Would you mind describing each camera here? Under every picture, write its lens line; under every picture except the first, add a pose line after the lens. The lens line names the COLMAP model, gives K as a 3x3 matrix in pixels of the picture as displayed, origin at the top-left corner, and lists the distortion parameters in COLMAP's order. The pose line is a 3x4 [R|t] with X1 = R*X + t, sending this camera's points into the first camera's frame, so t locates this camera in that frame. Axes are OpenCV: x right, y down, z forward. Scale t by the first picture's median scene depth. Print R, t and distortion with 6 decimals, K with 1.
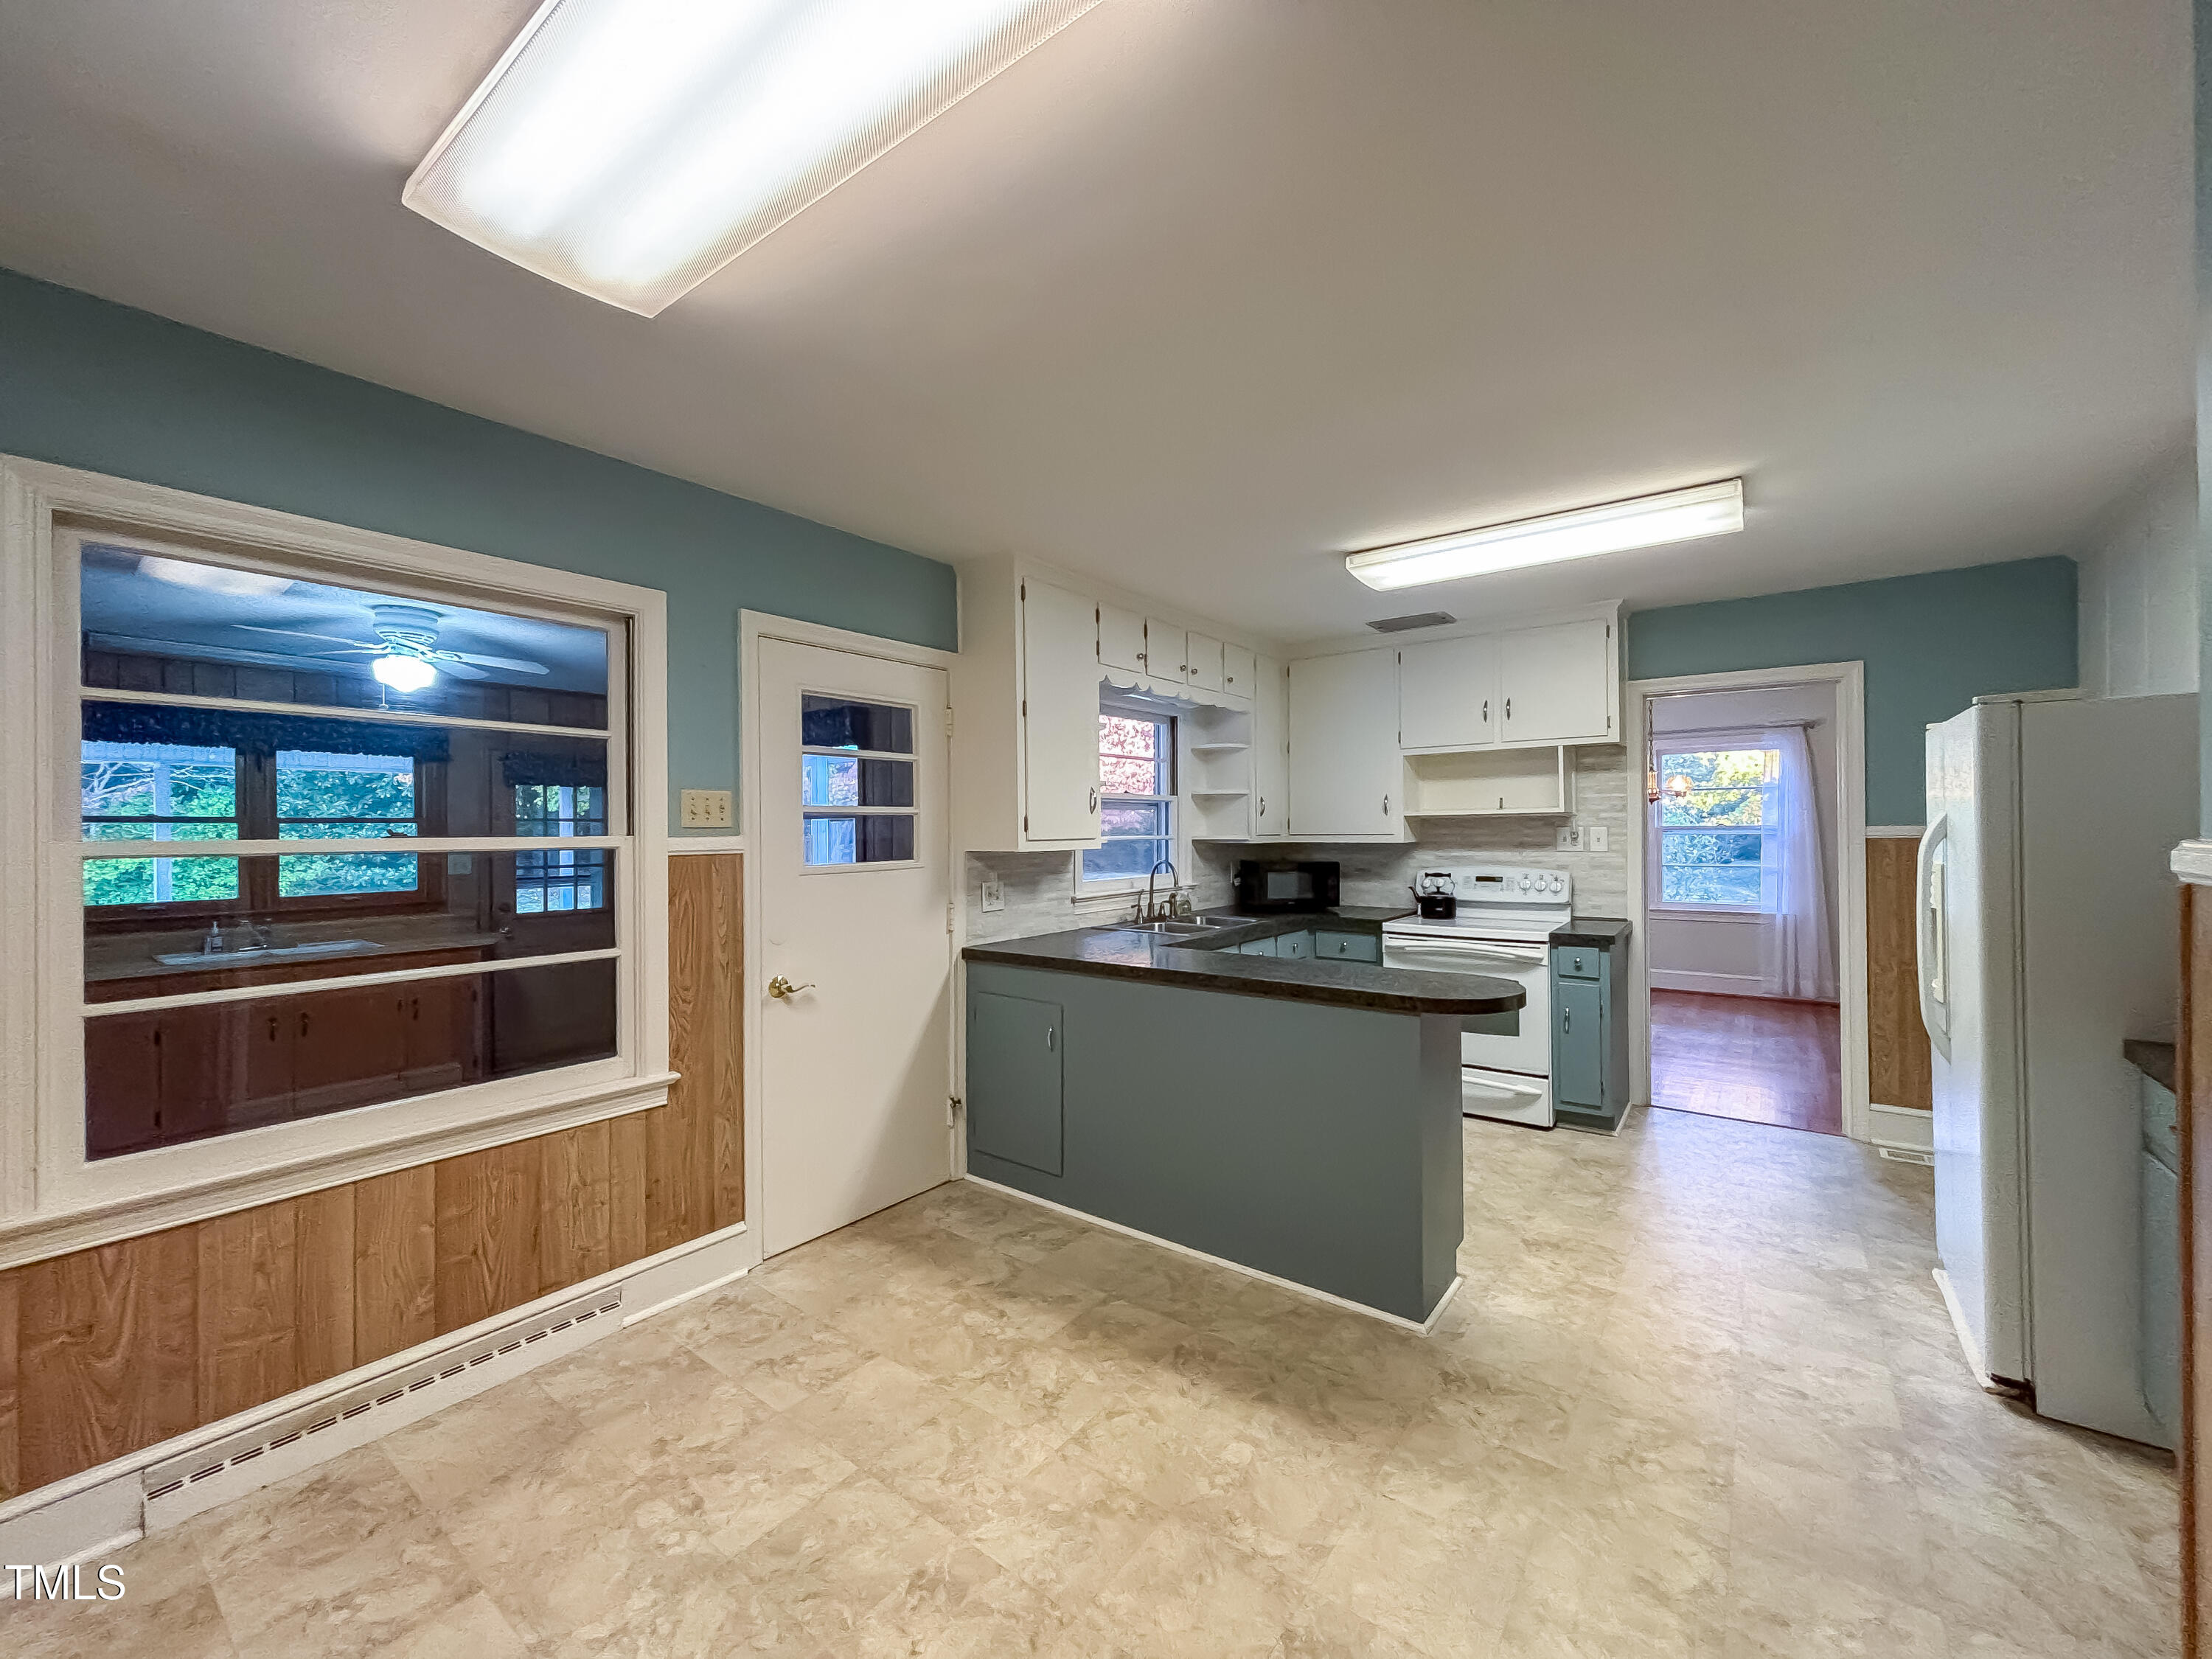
lens RADIAL K [[907.5, 0, 1106.0], [0, 907.5, 829.5], [0, 0, 1]] dist [0.025733, -0.000024]
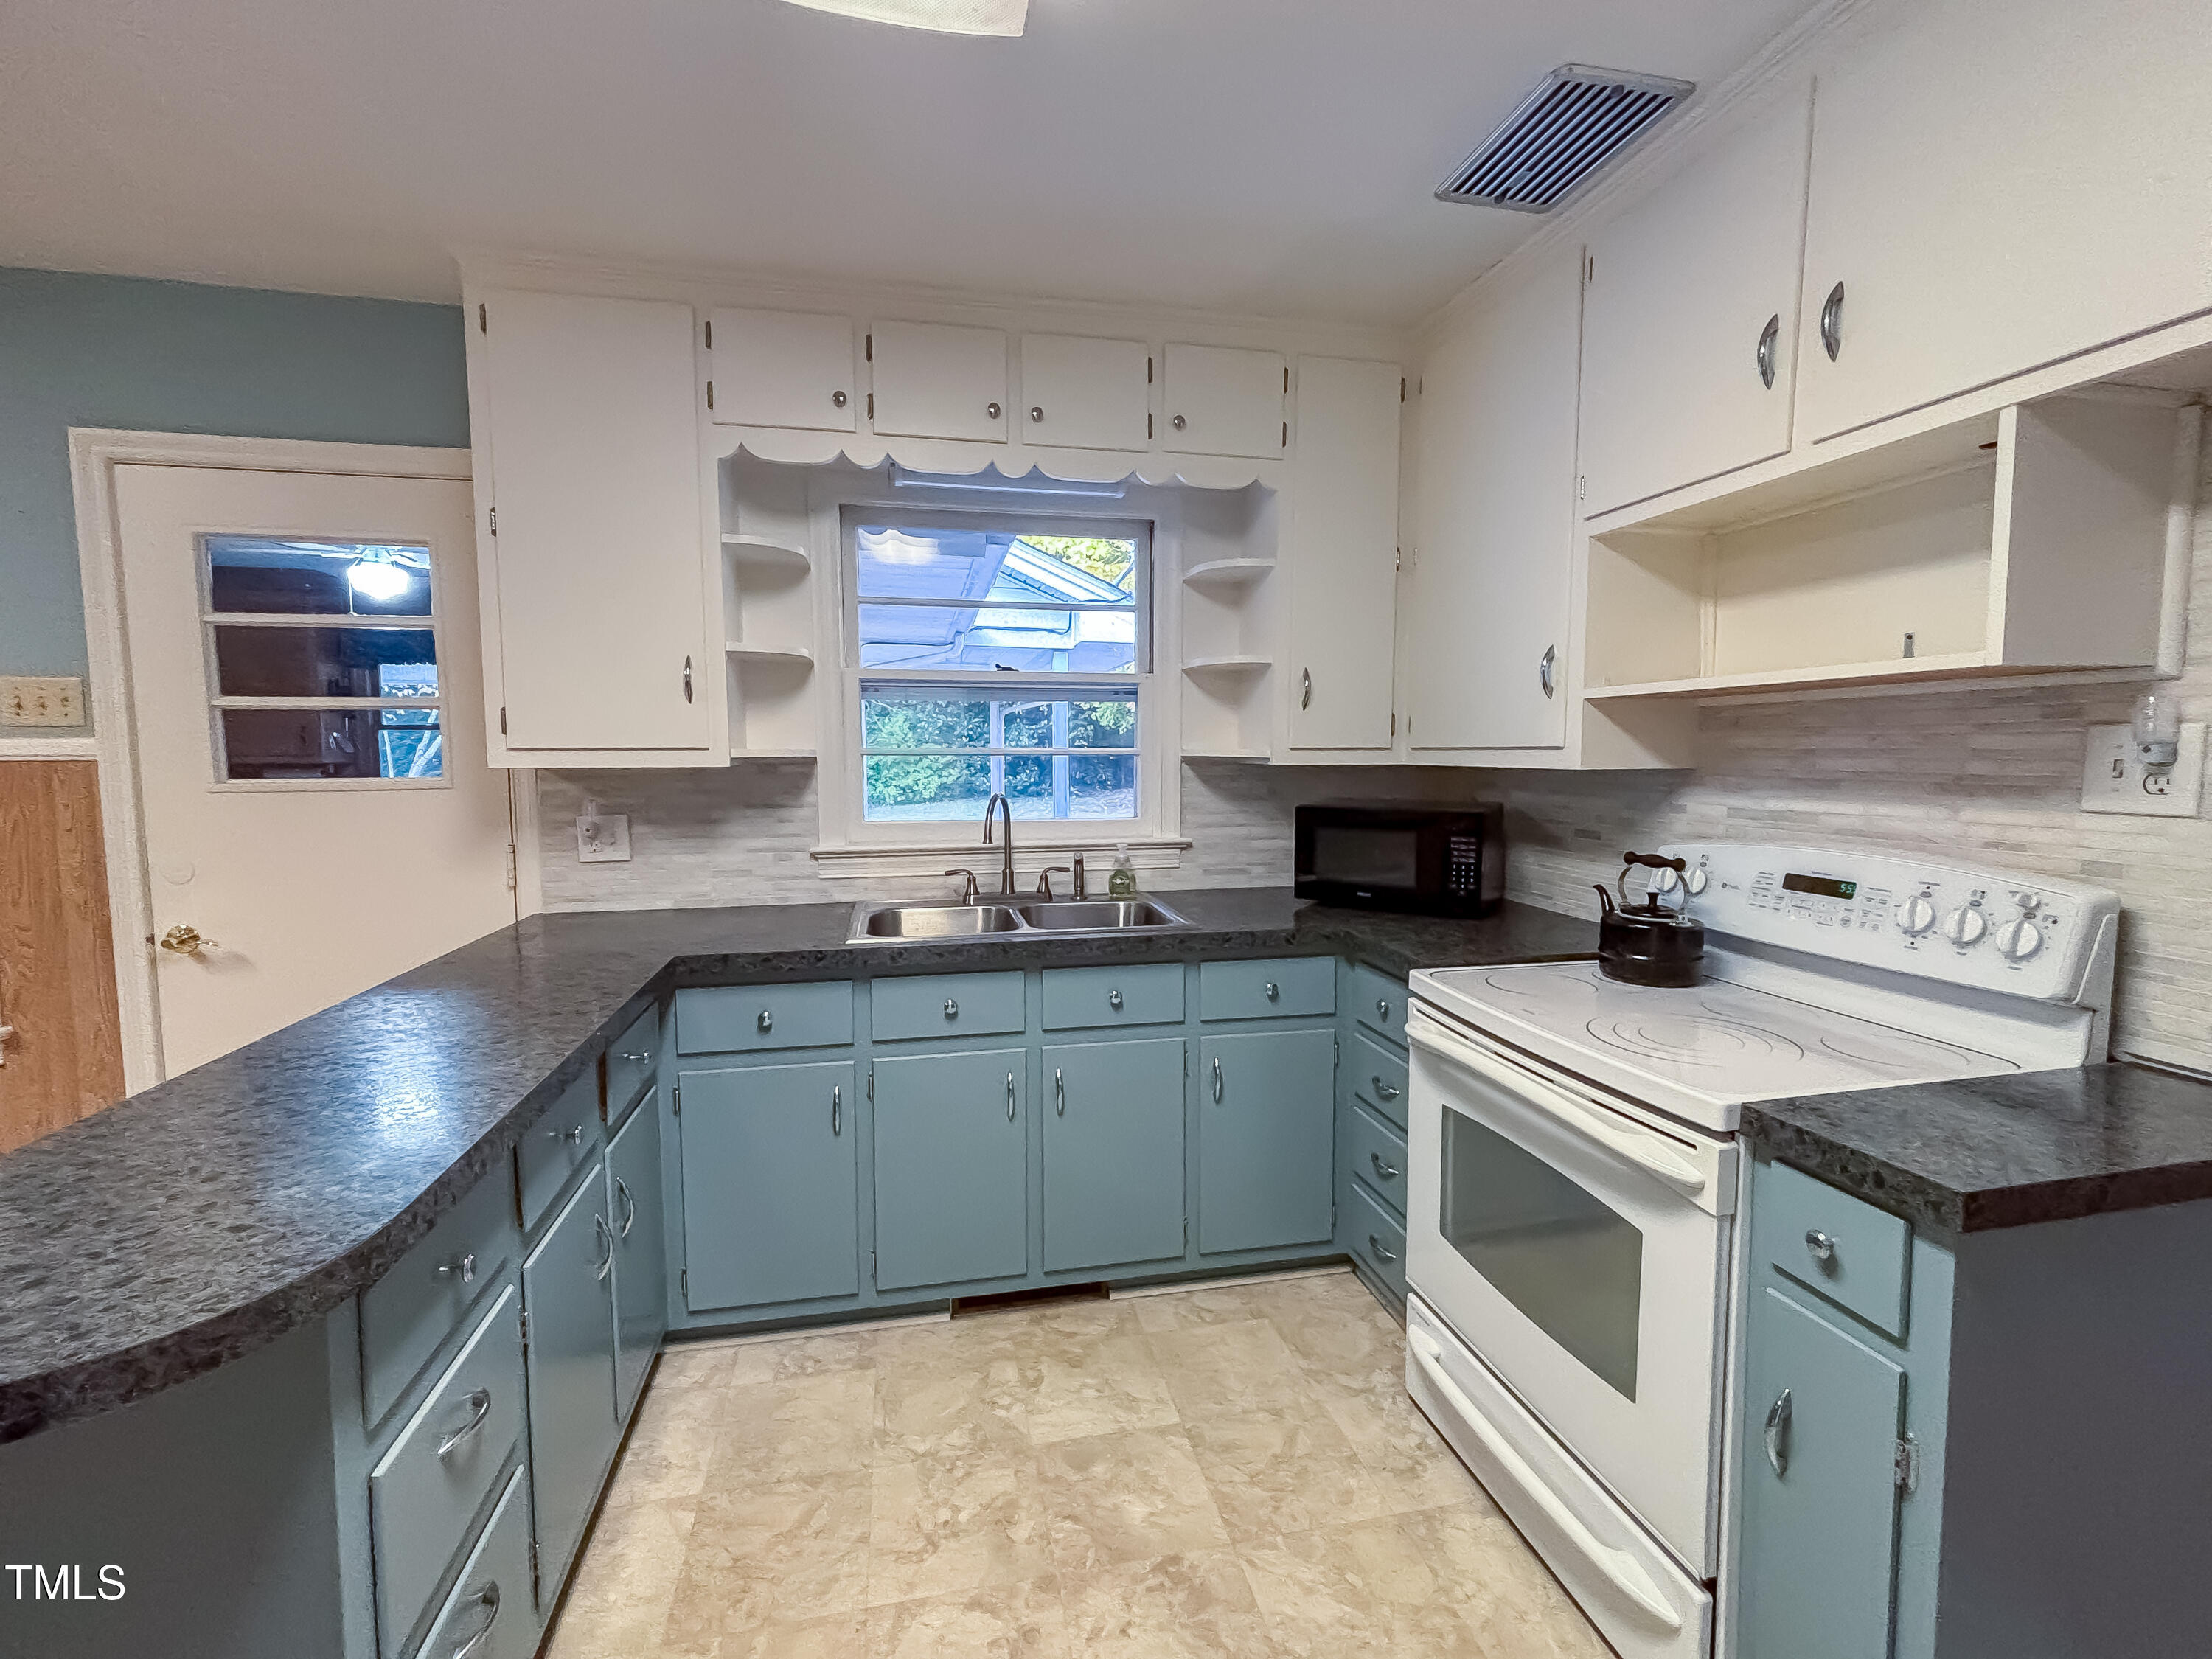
lens RADIAL K [[923.1, 0, 1095.2], [0, 923.1, 904.4], [0, 0, 1]] dist [-0.021036, 0.000202]
pose [[0.751770, 0.113558, -0.649574, 0.432194], [-0.006511, 0.986291, 0.164888, 0.007826], [0.659393, -0.119729, 0.742203, 0.571587]]
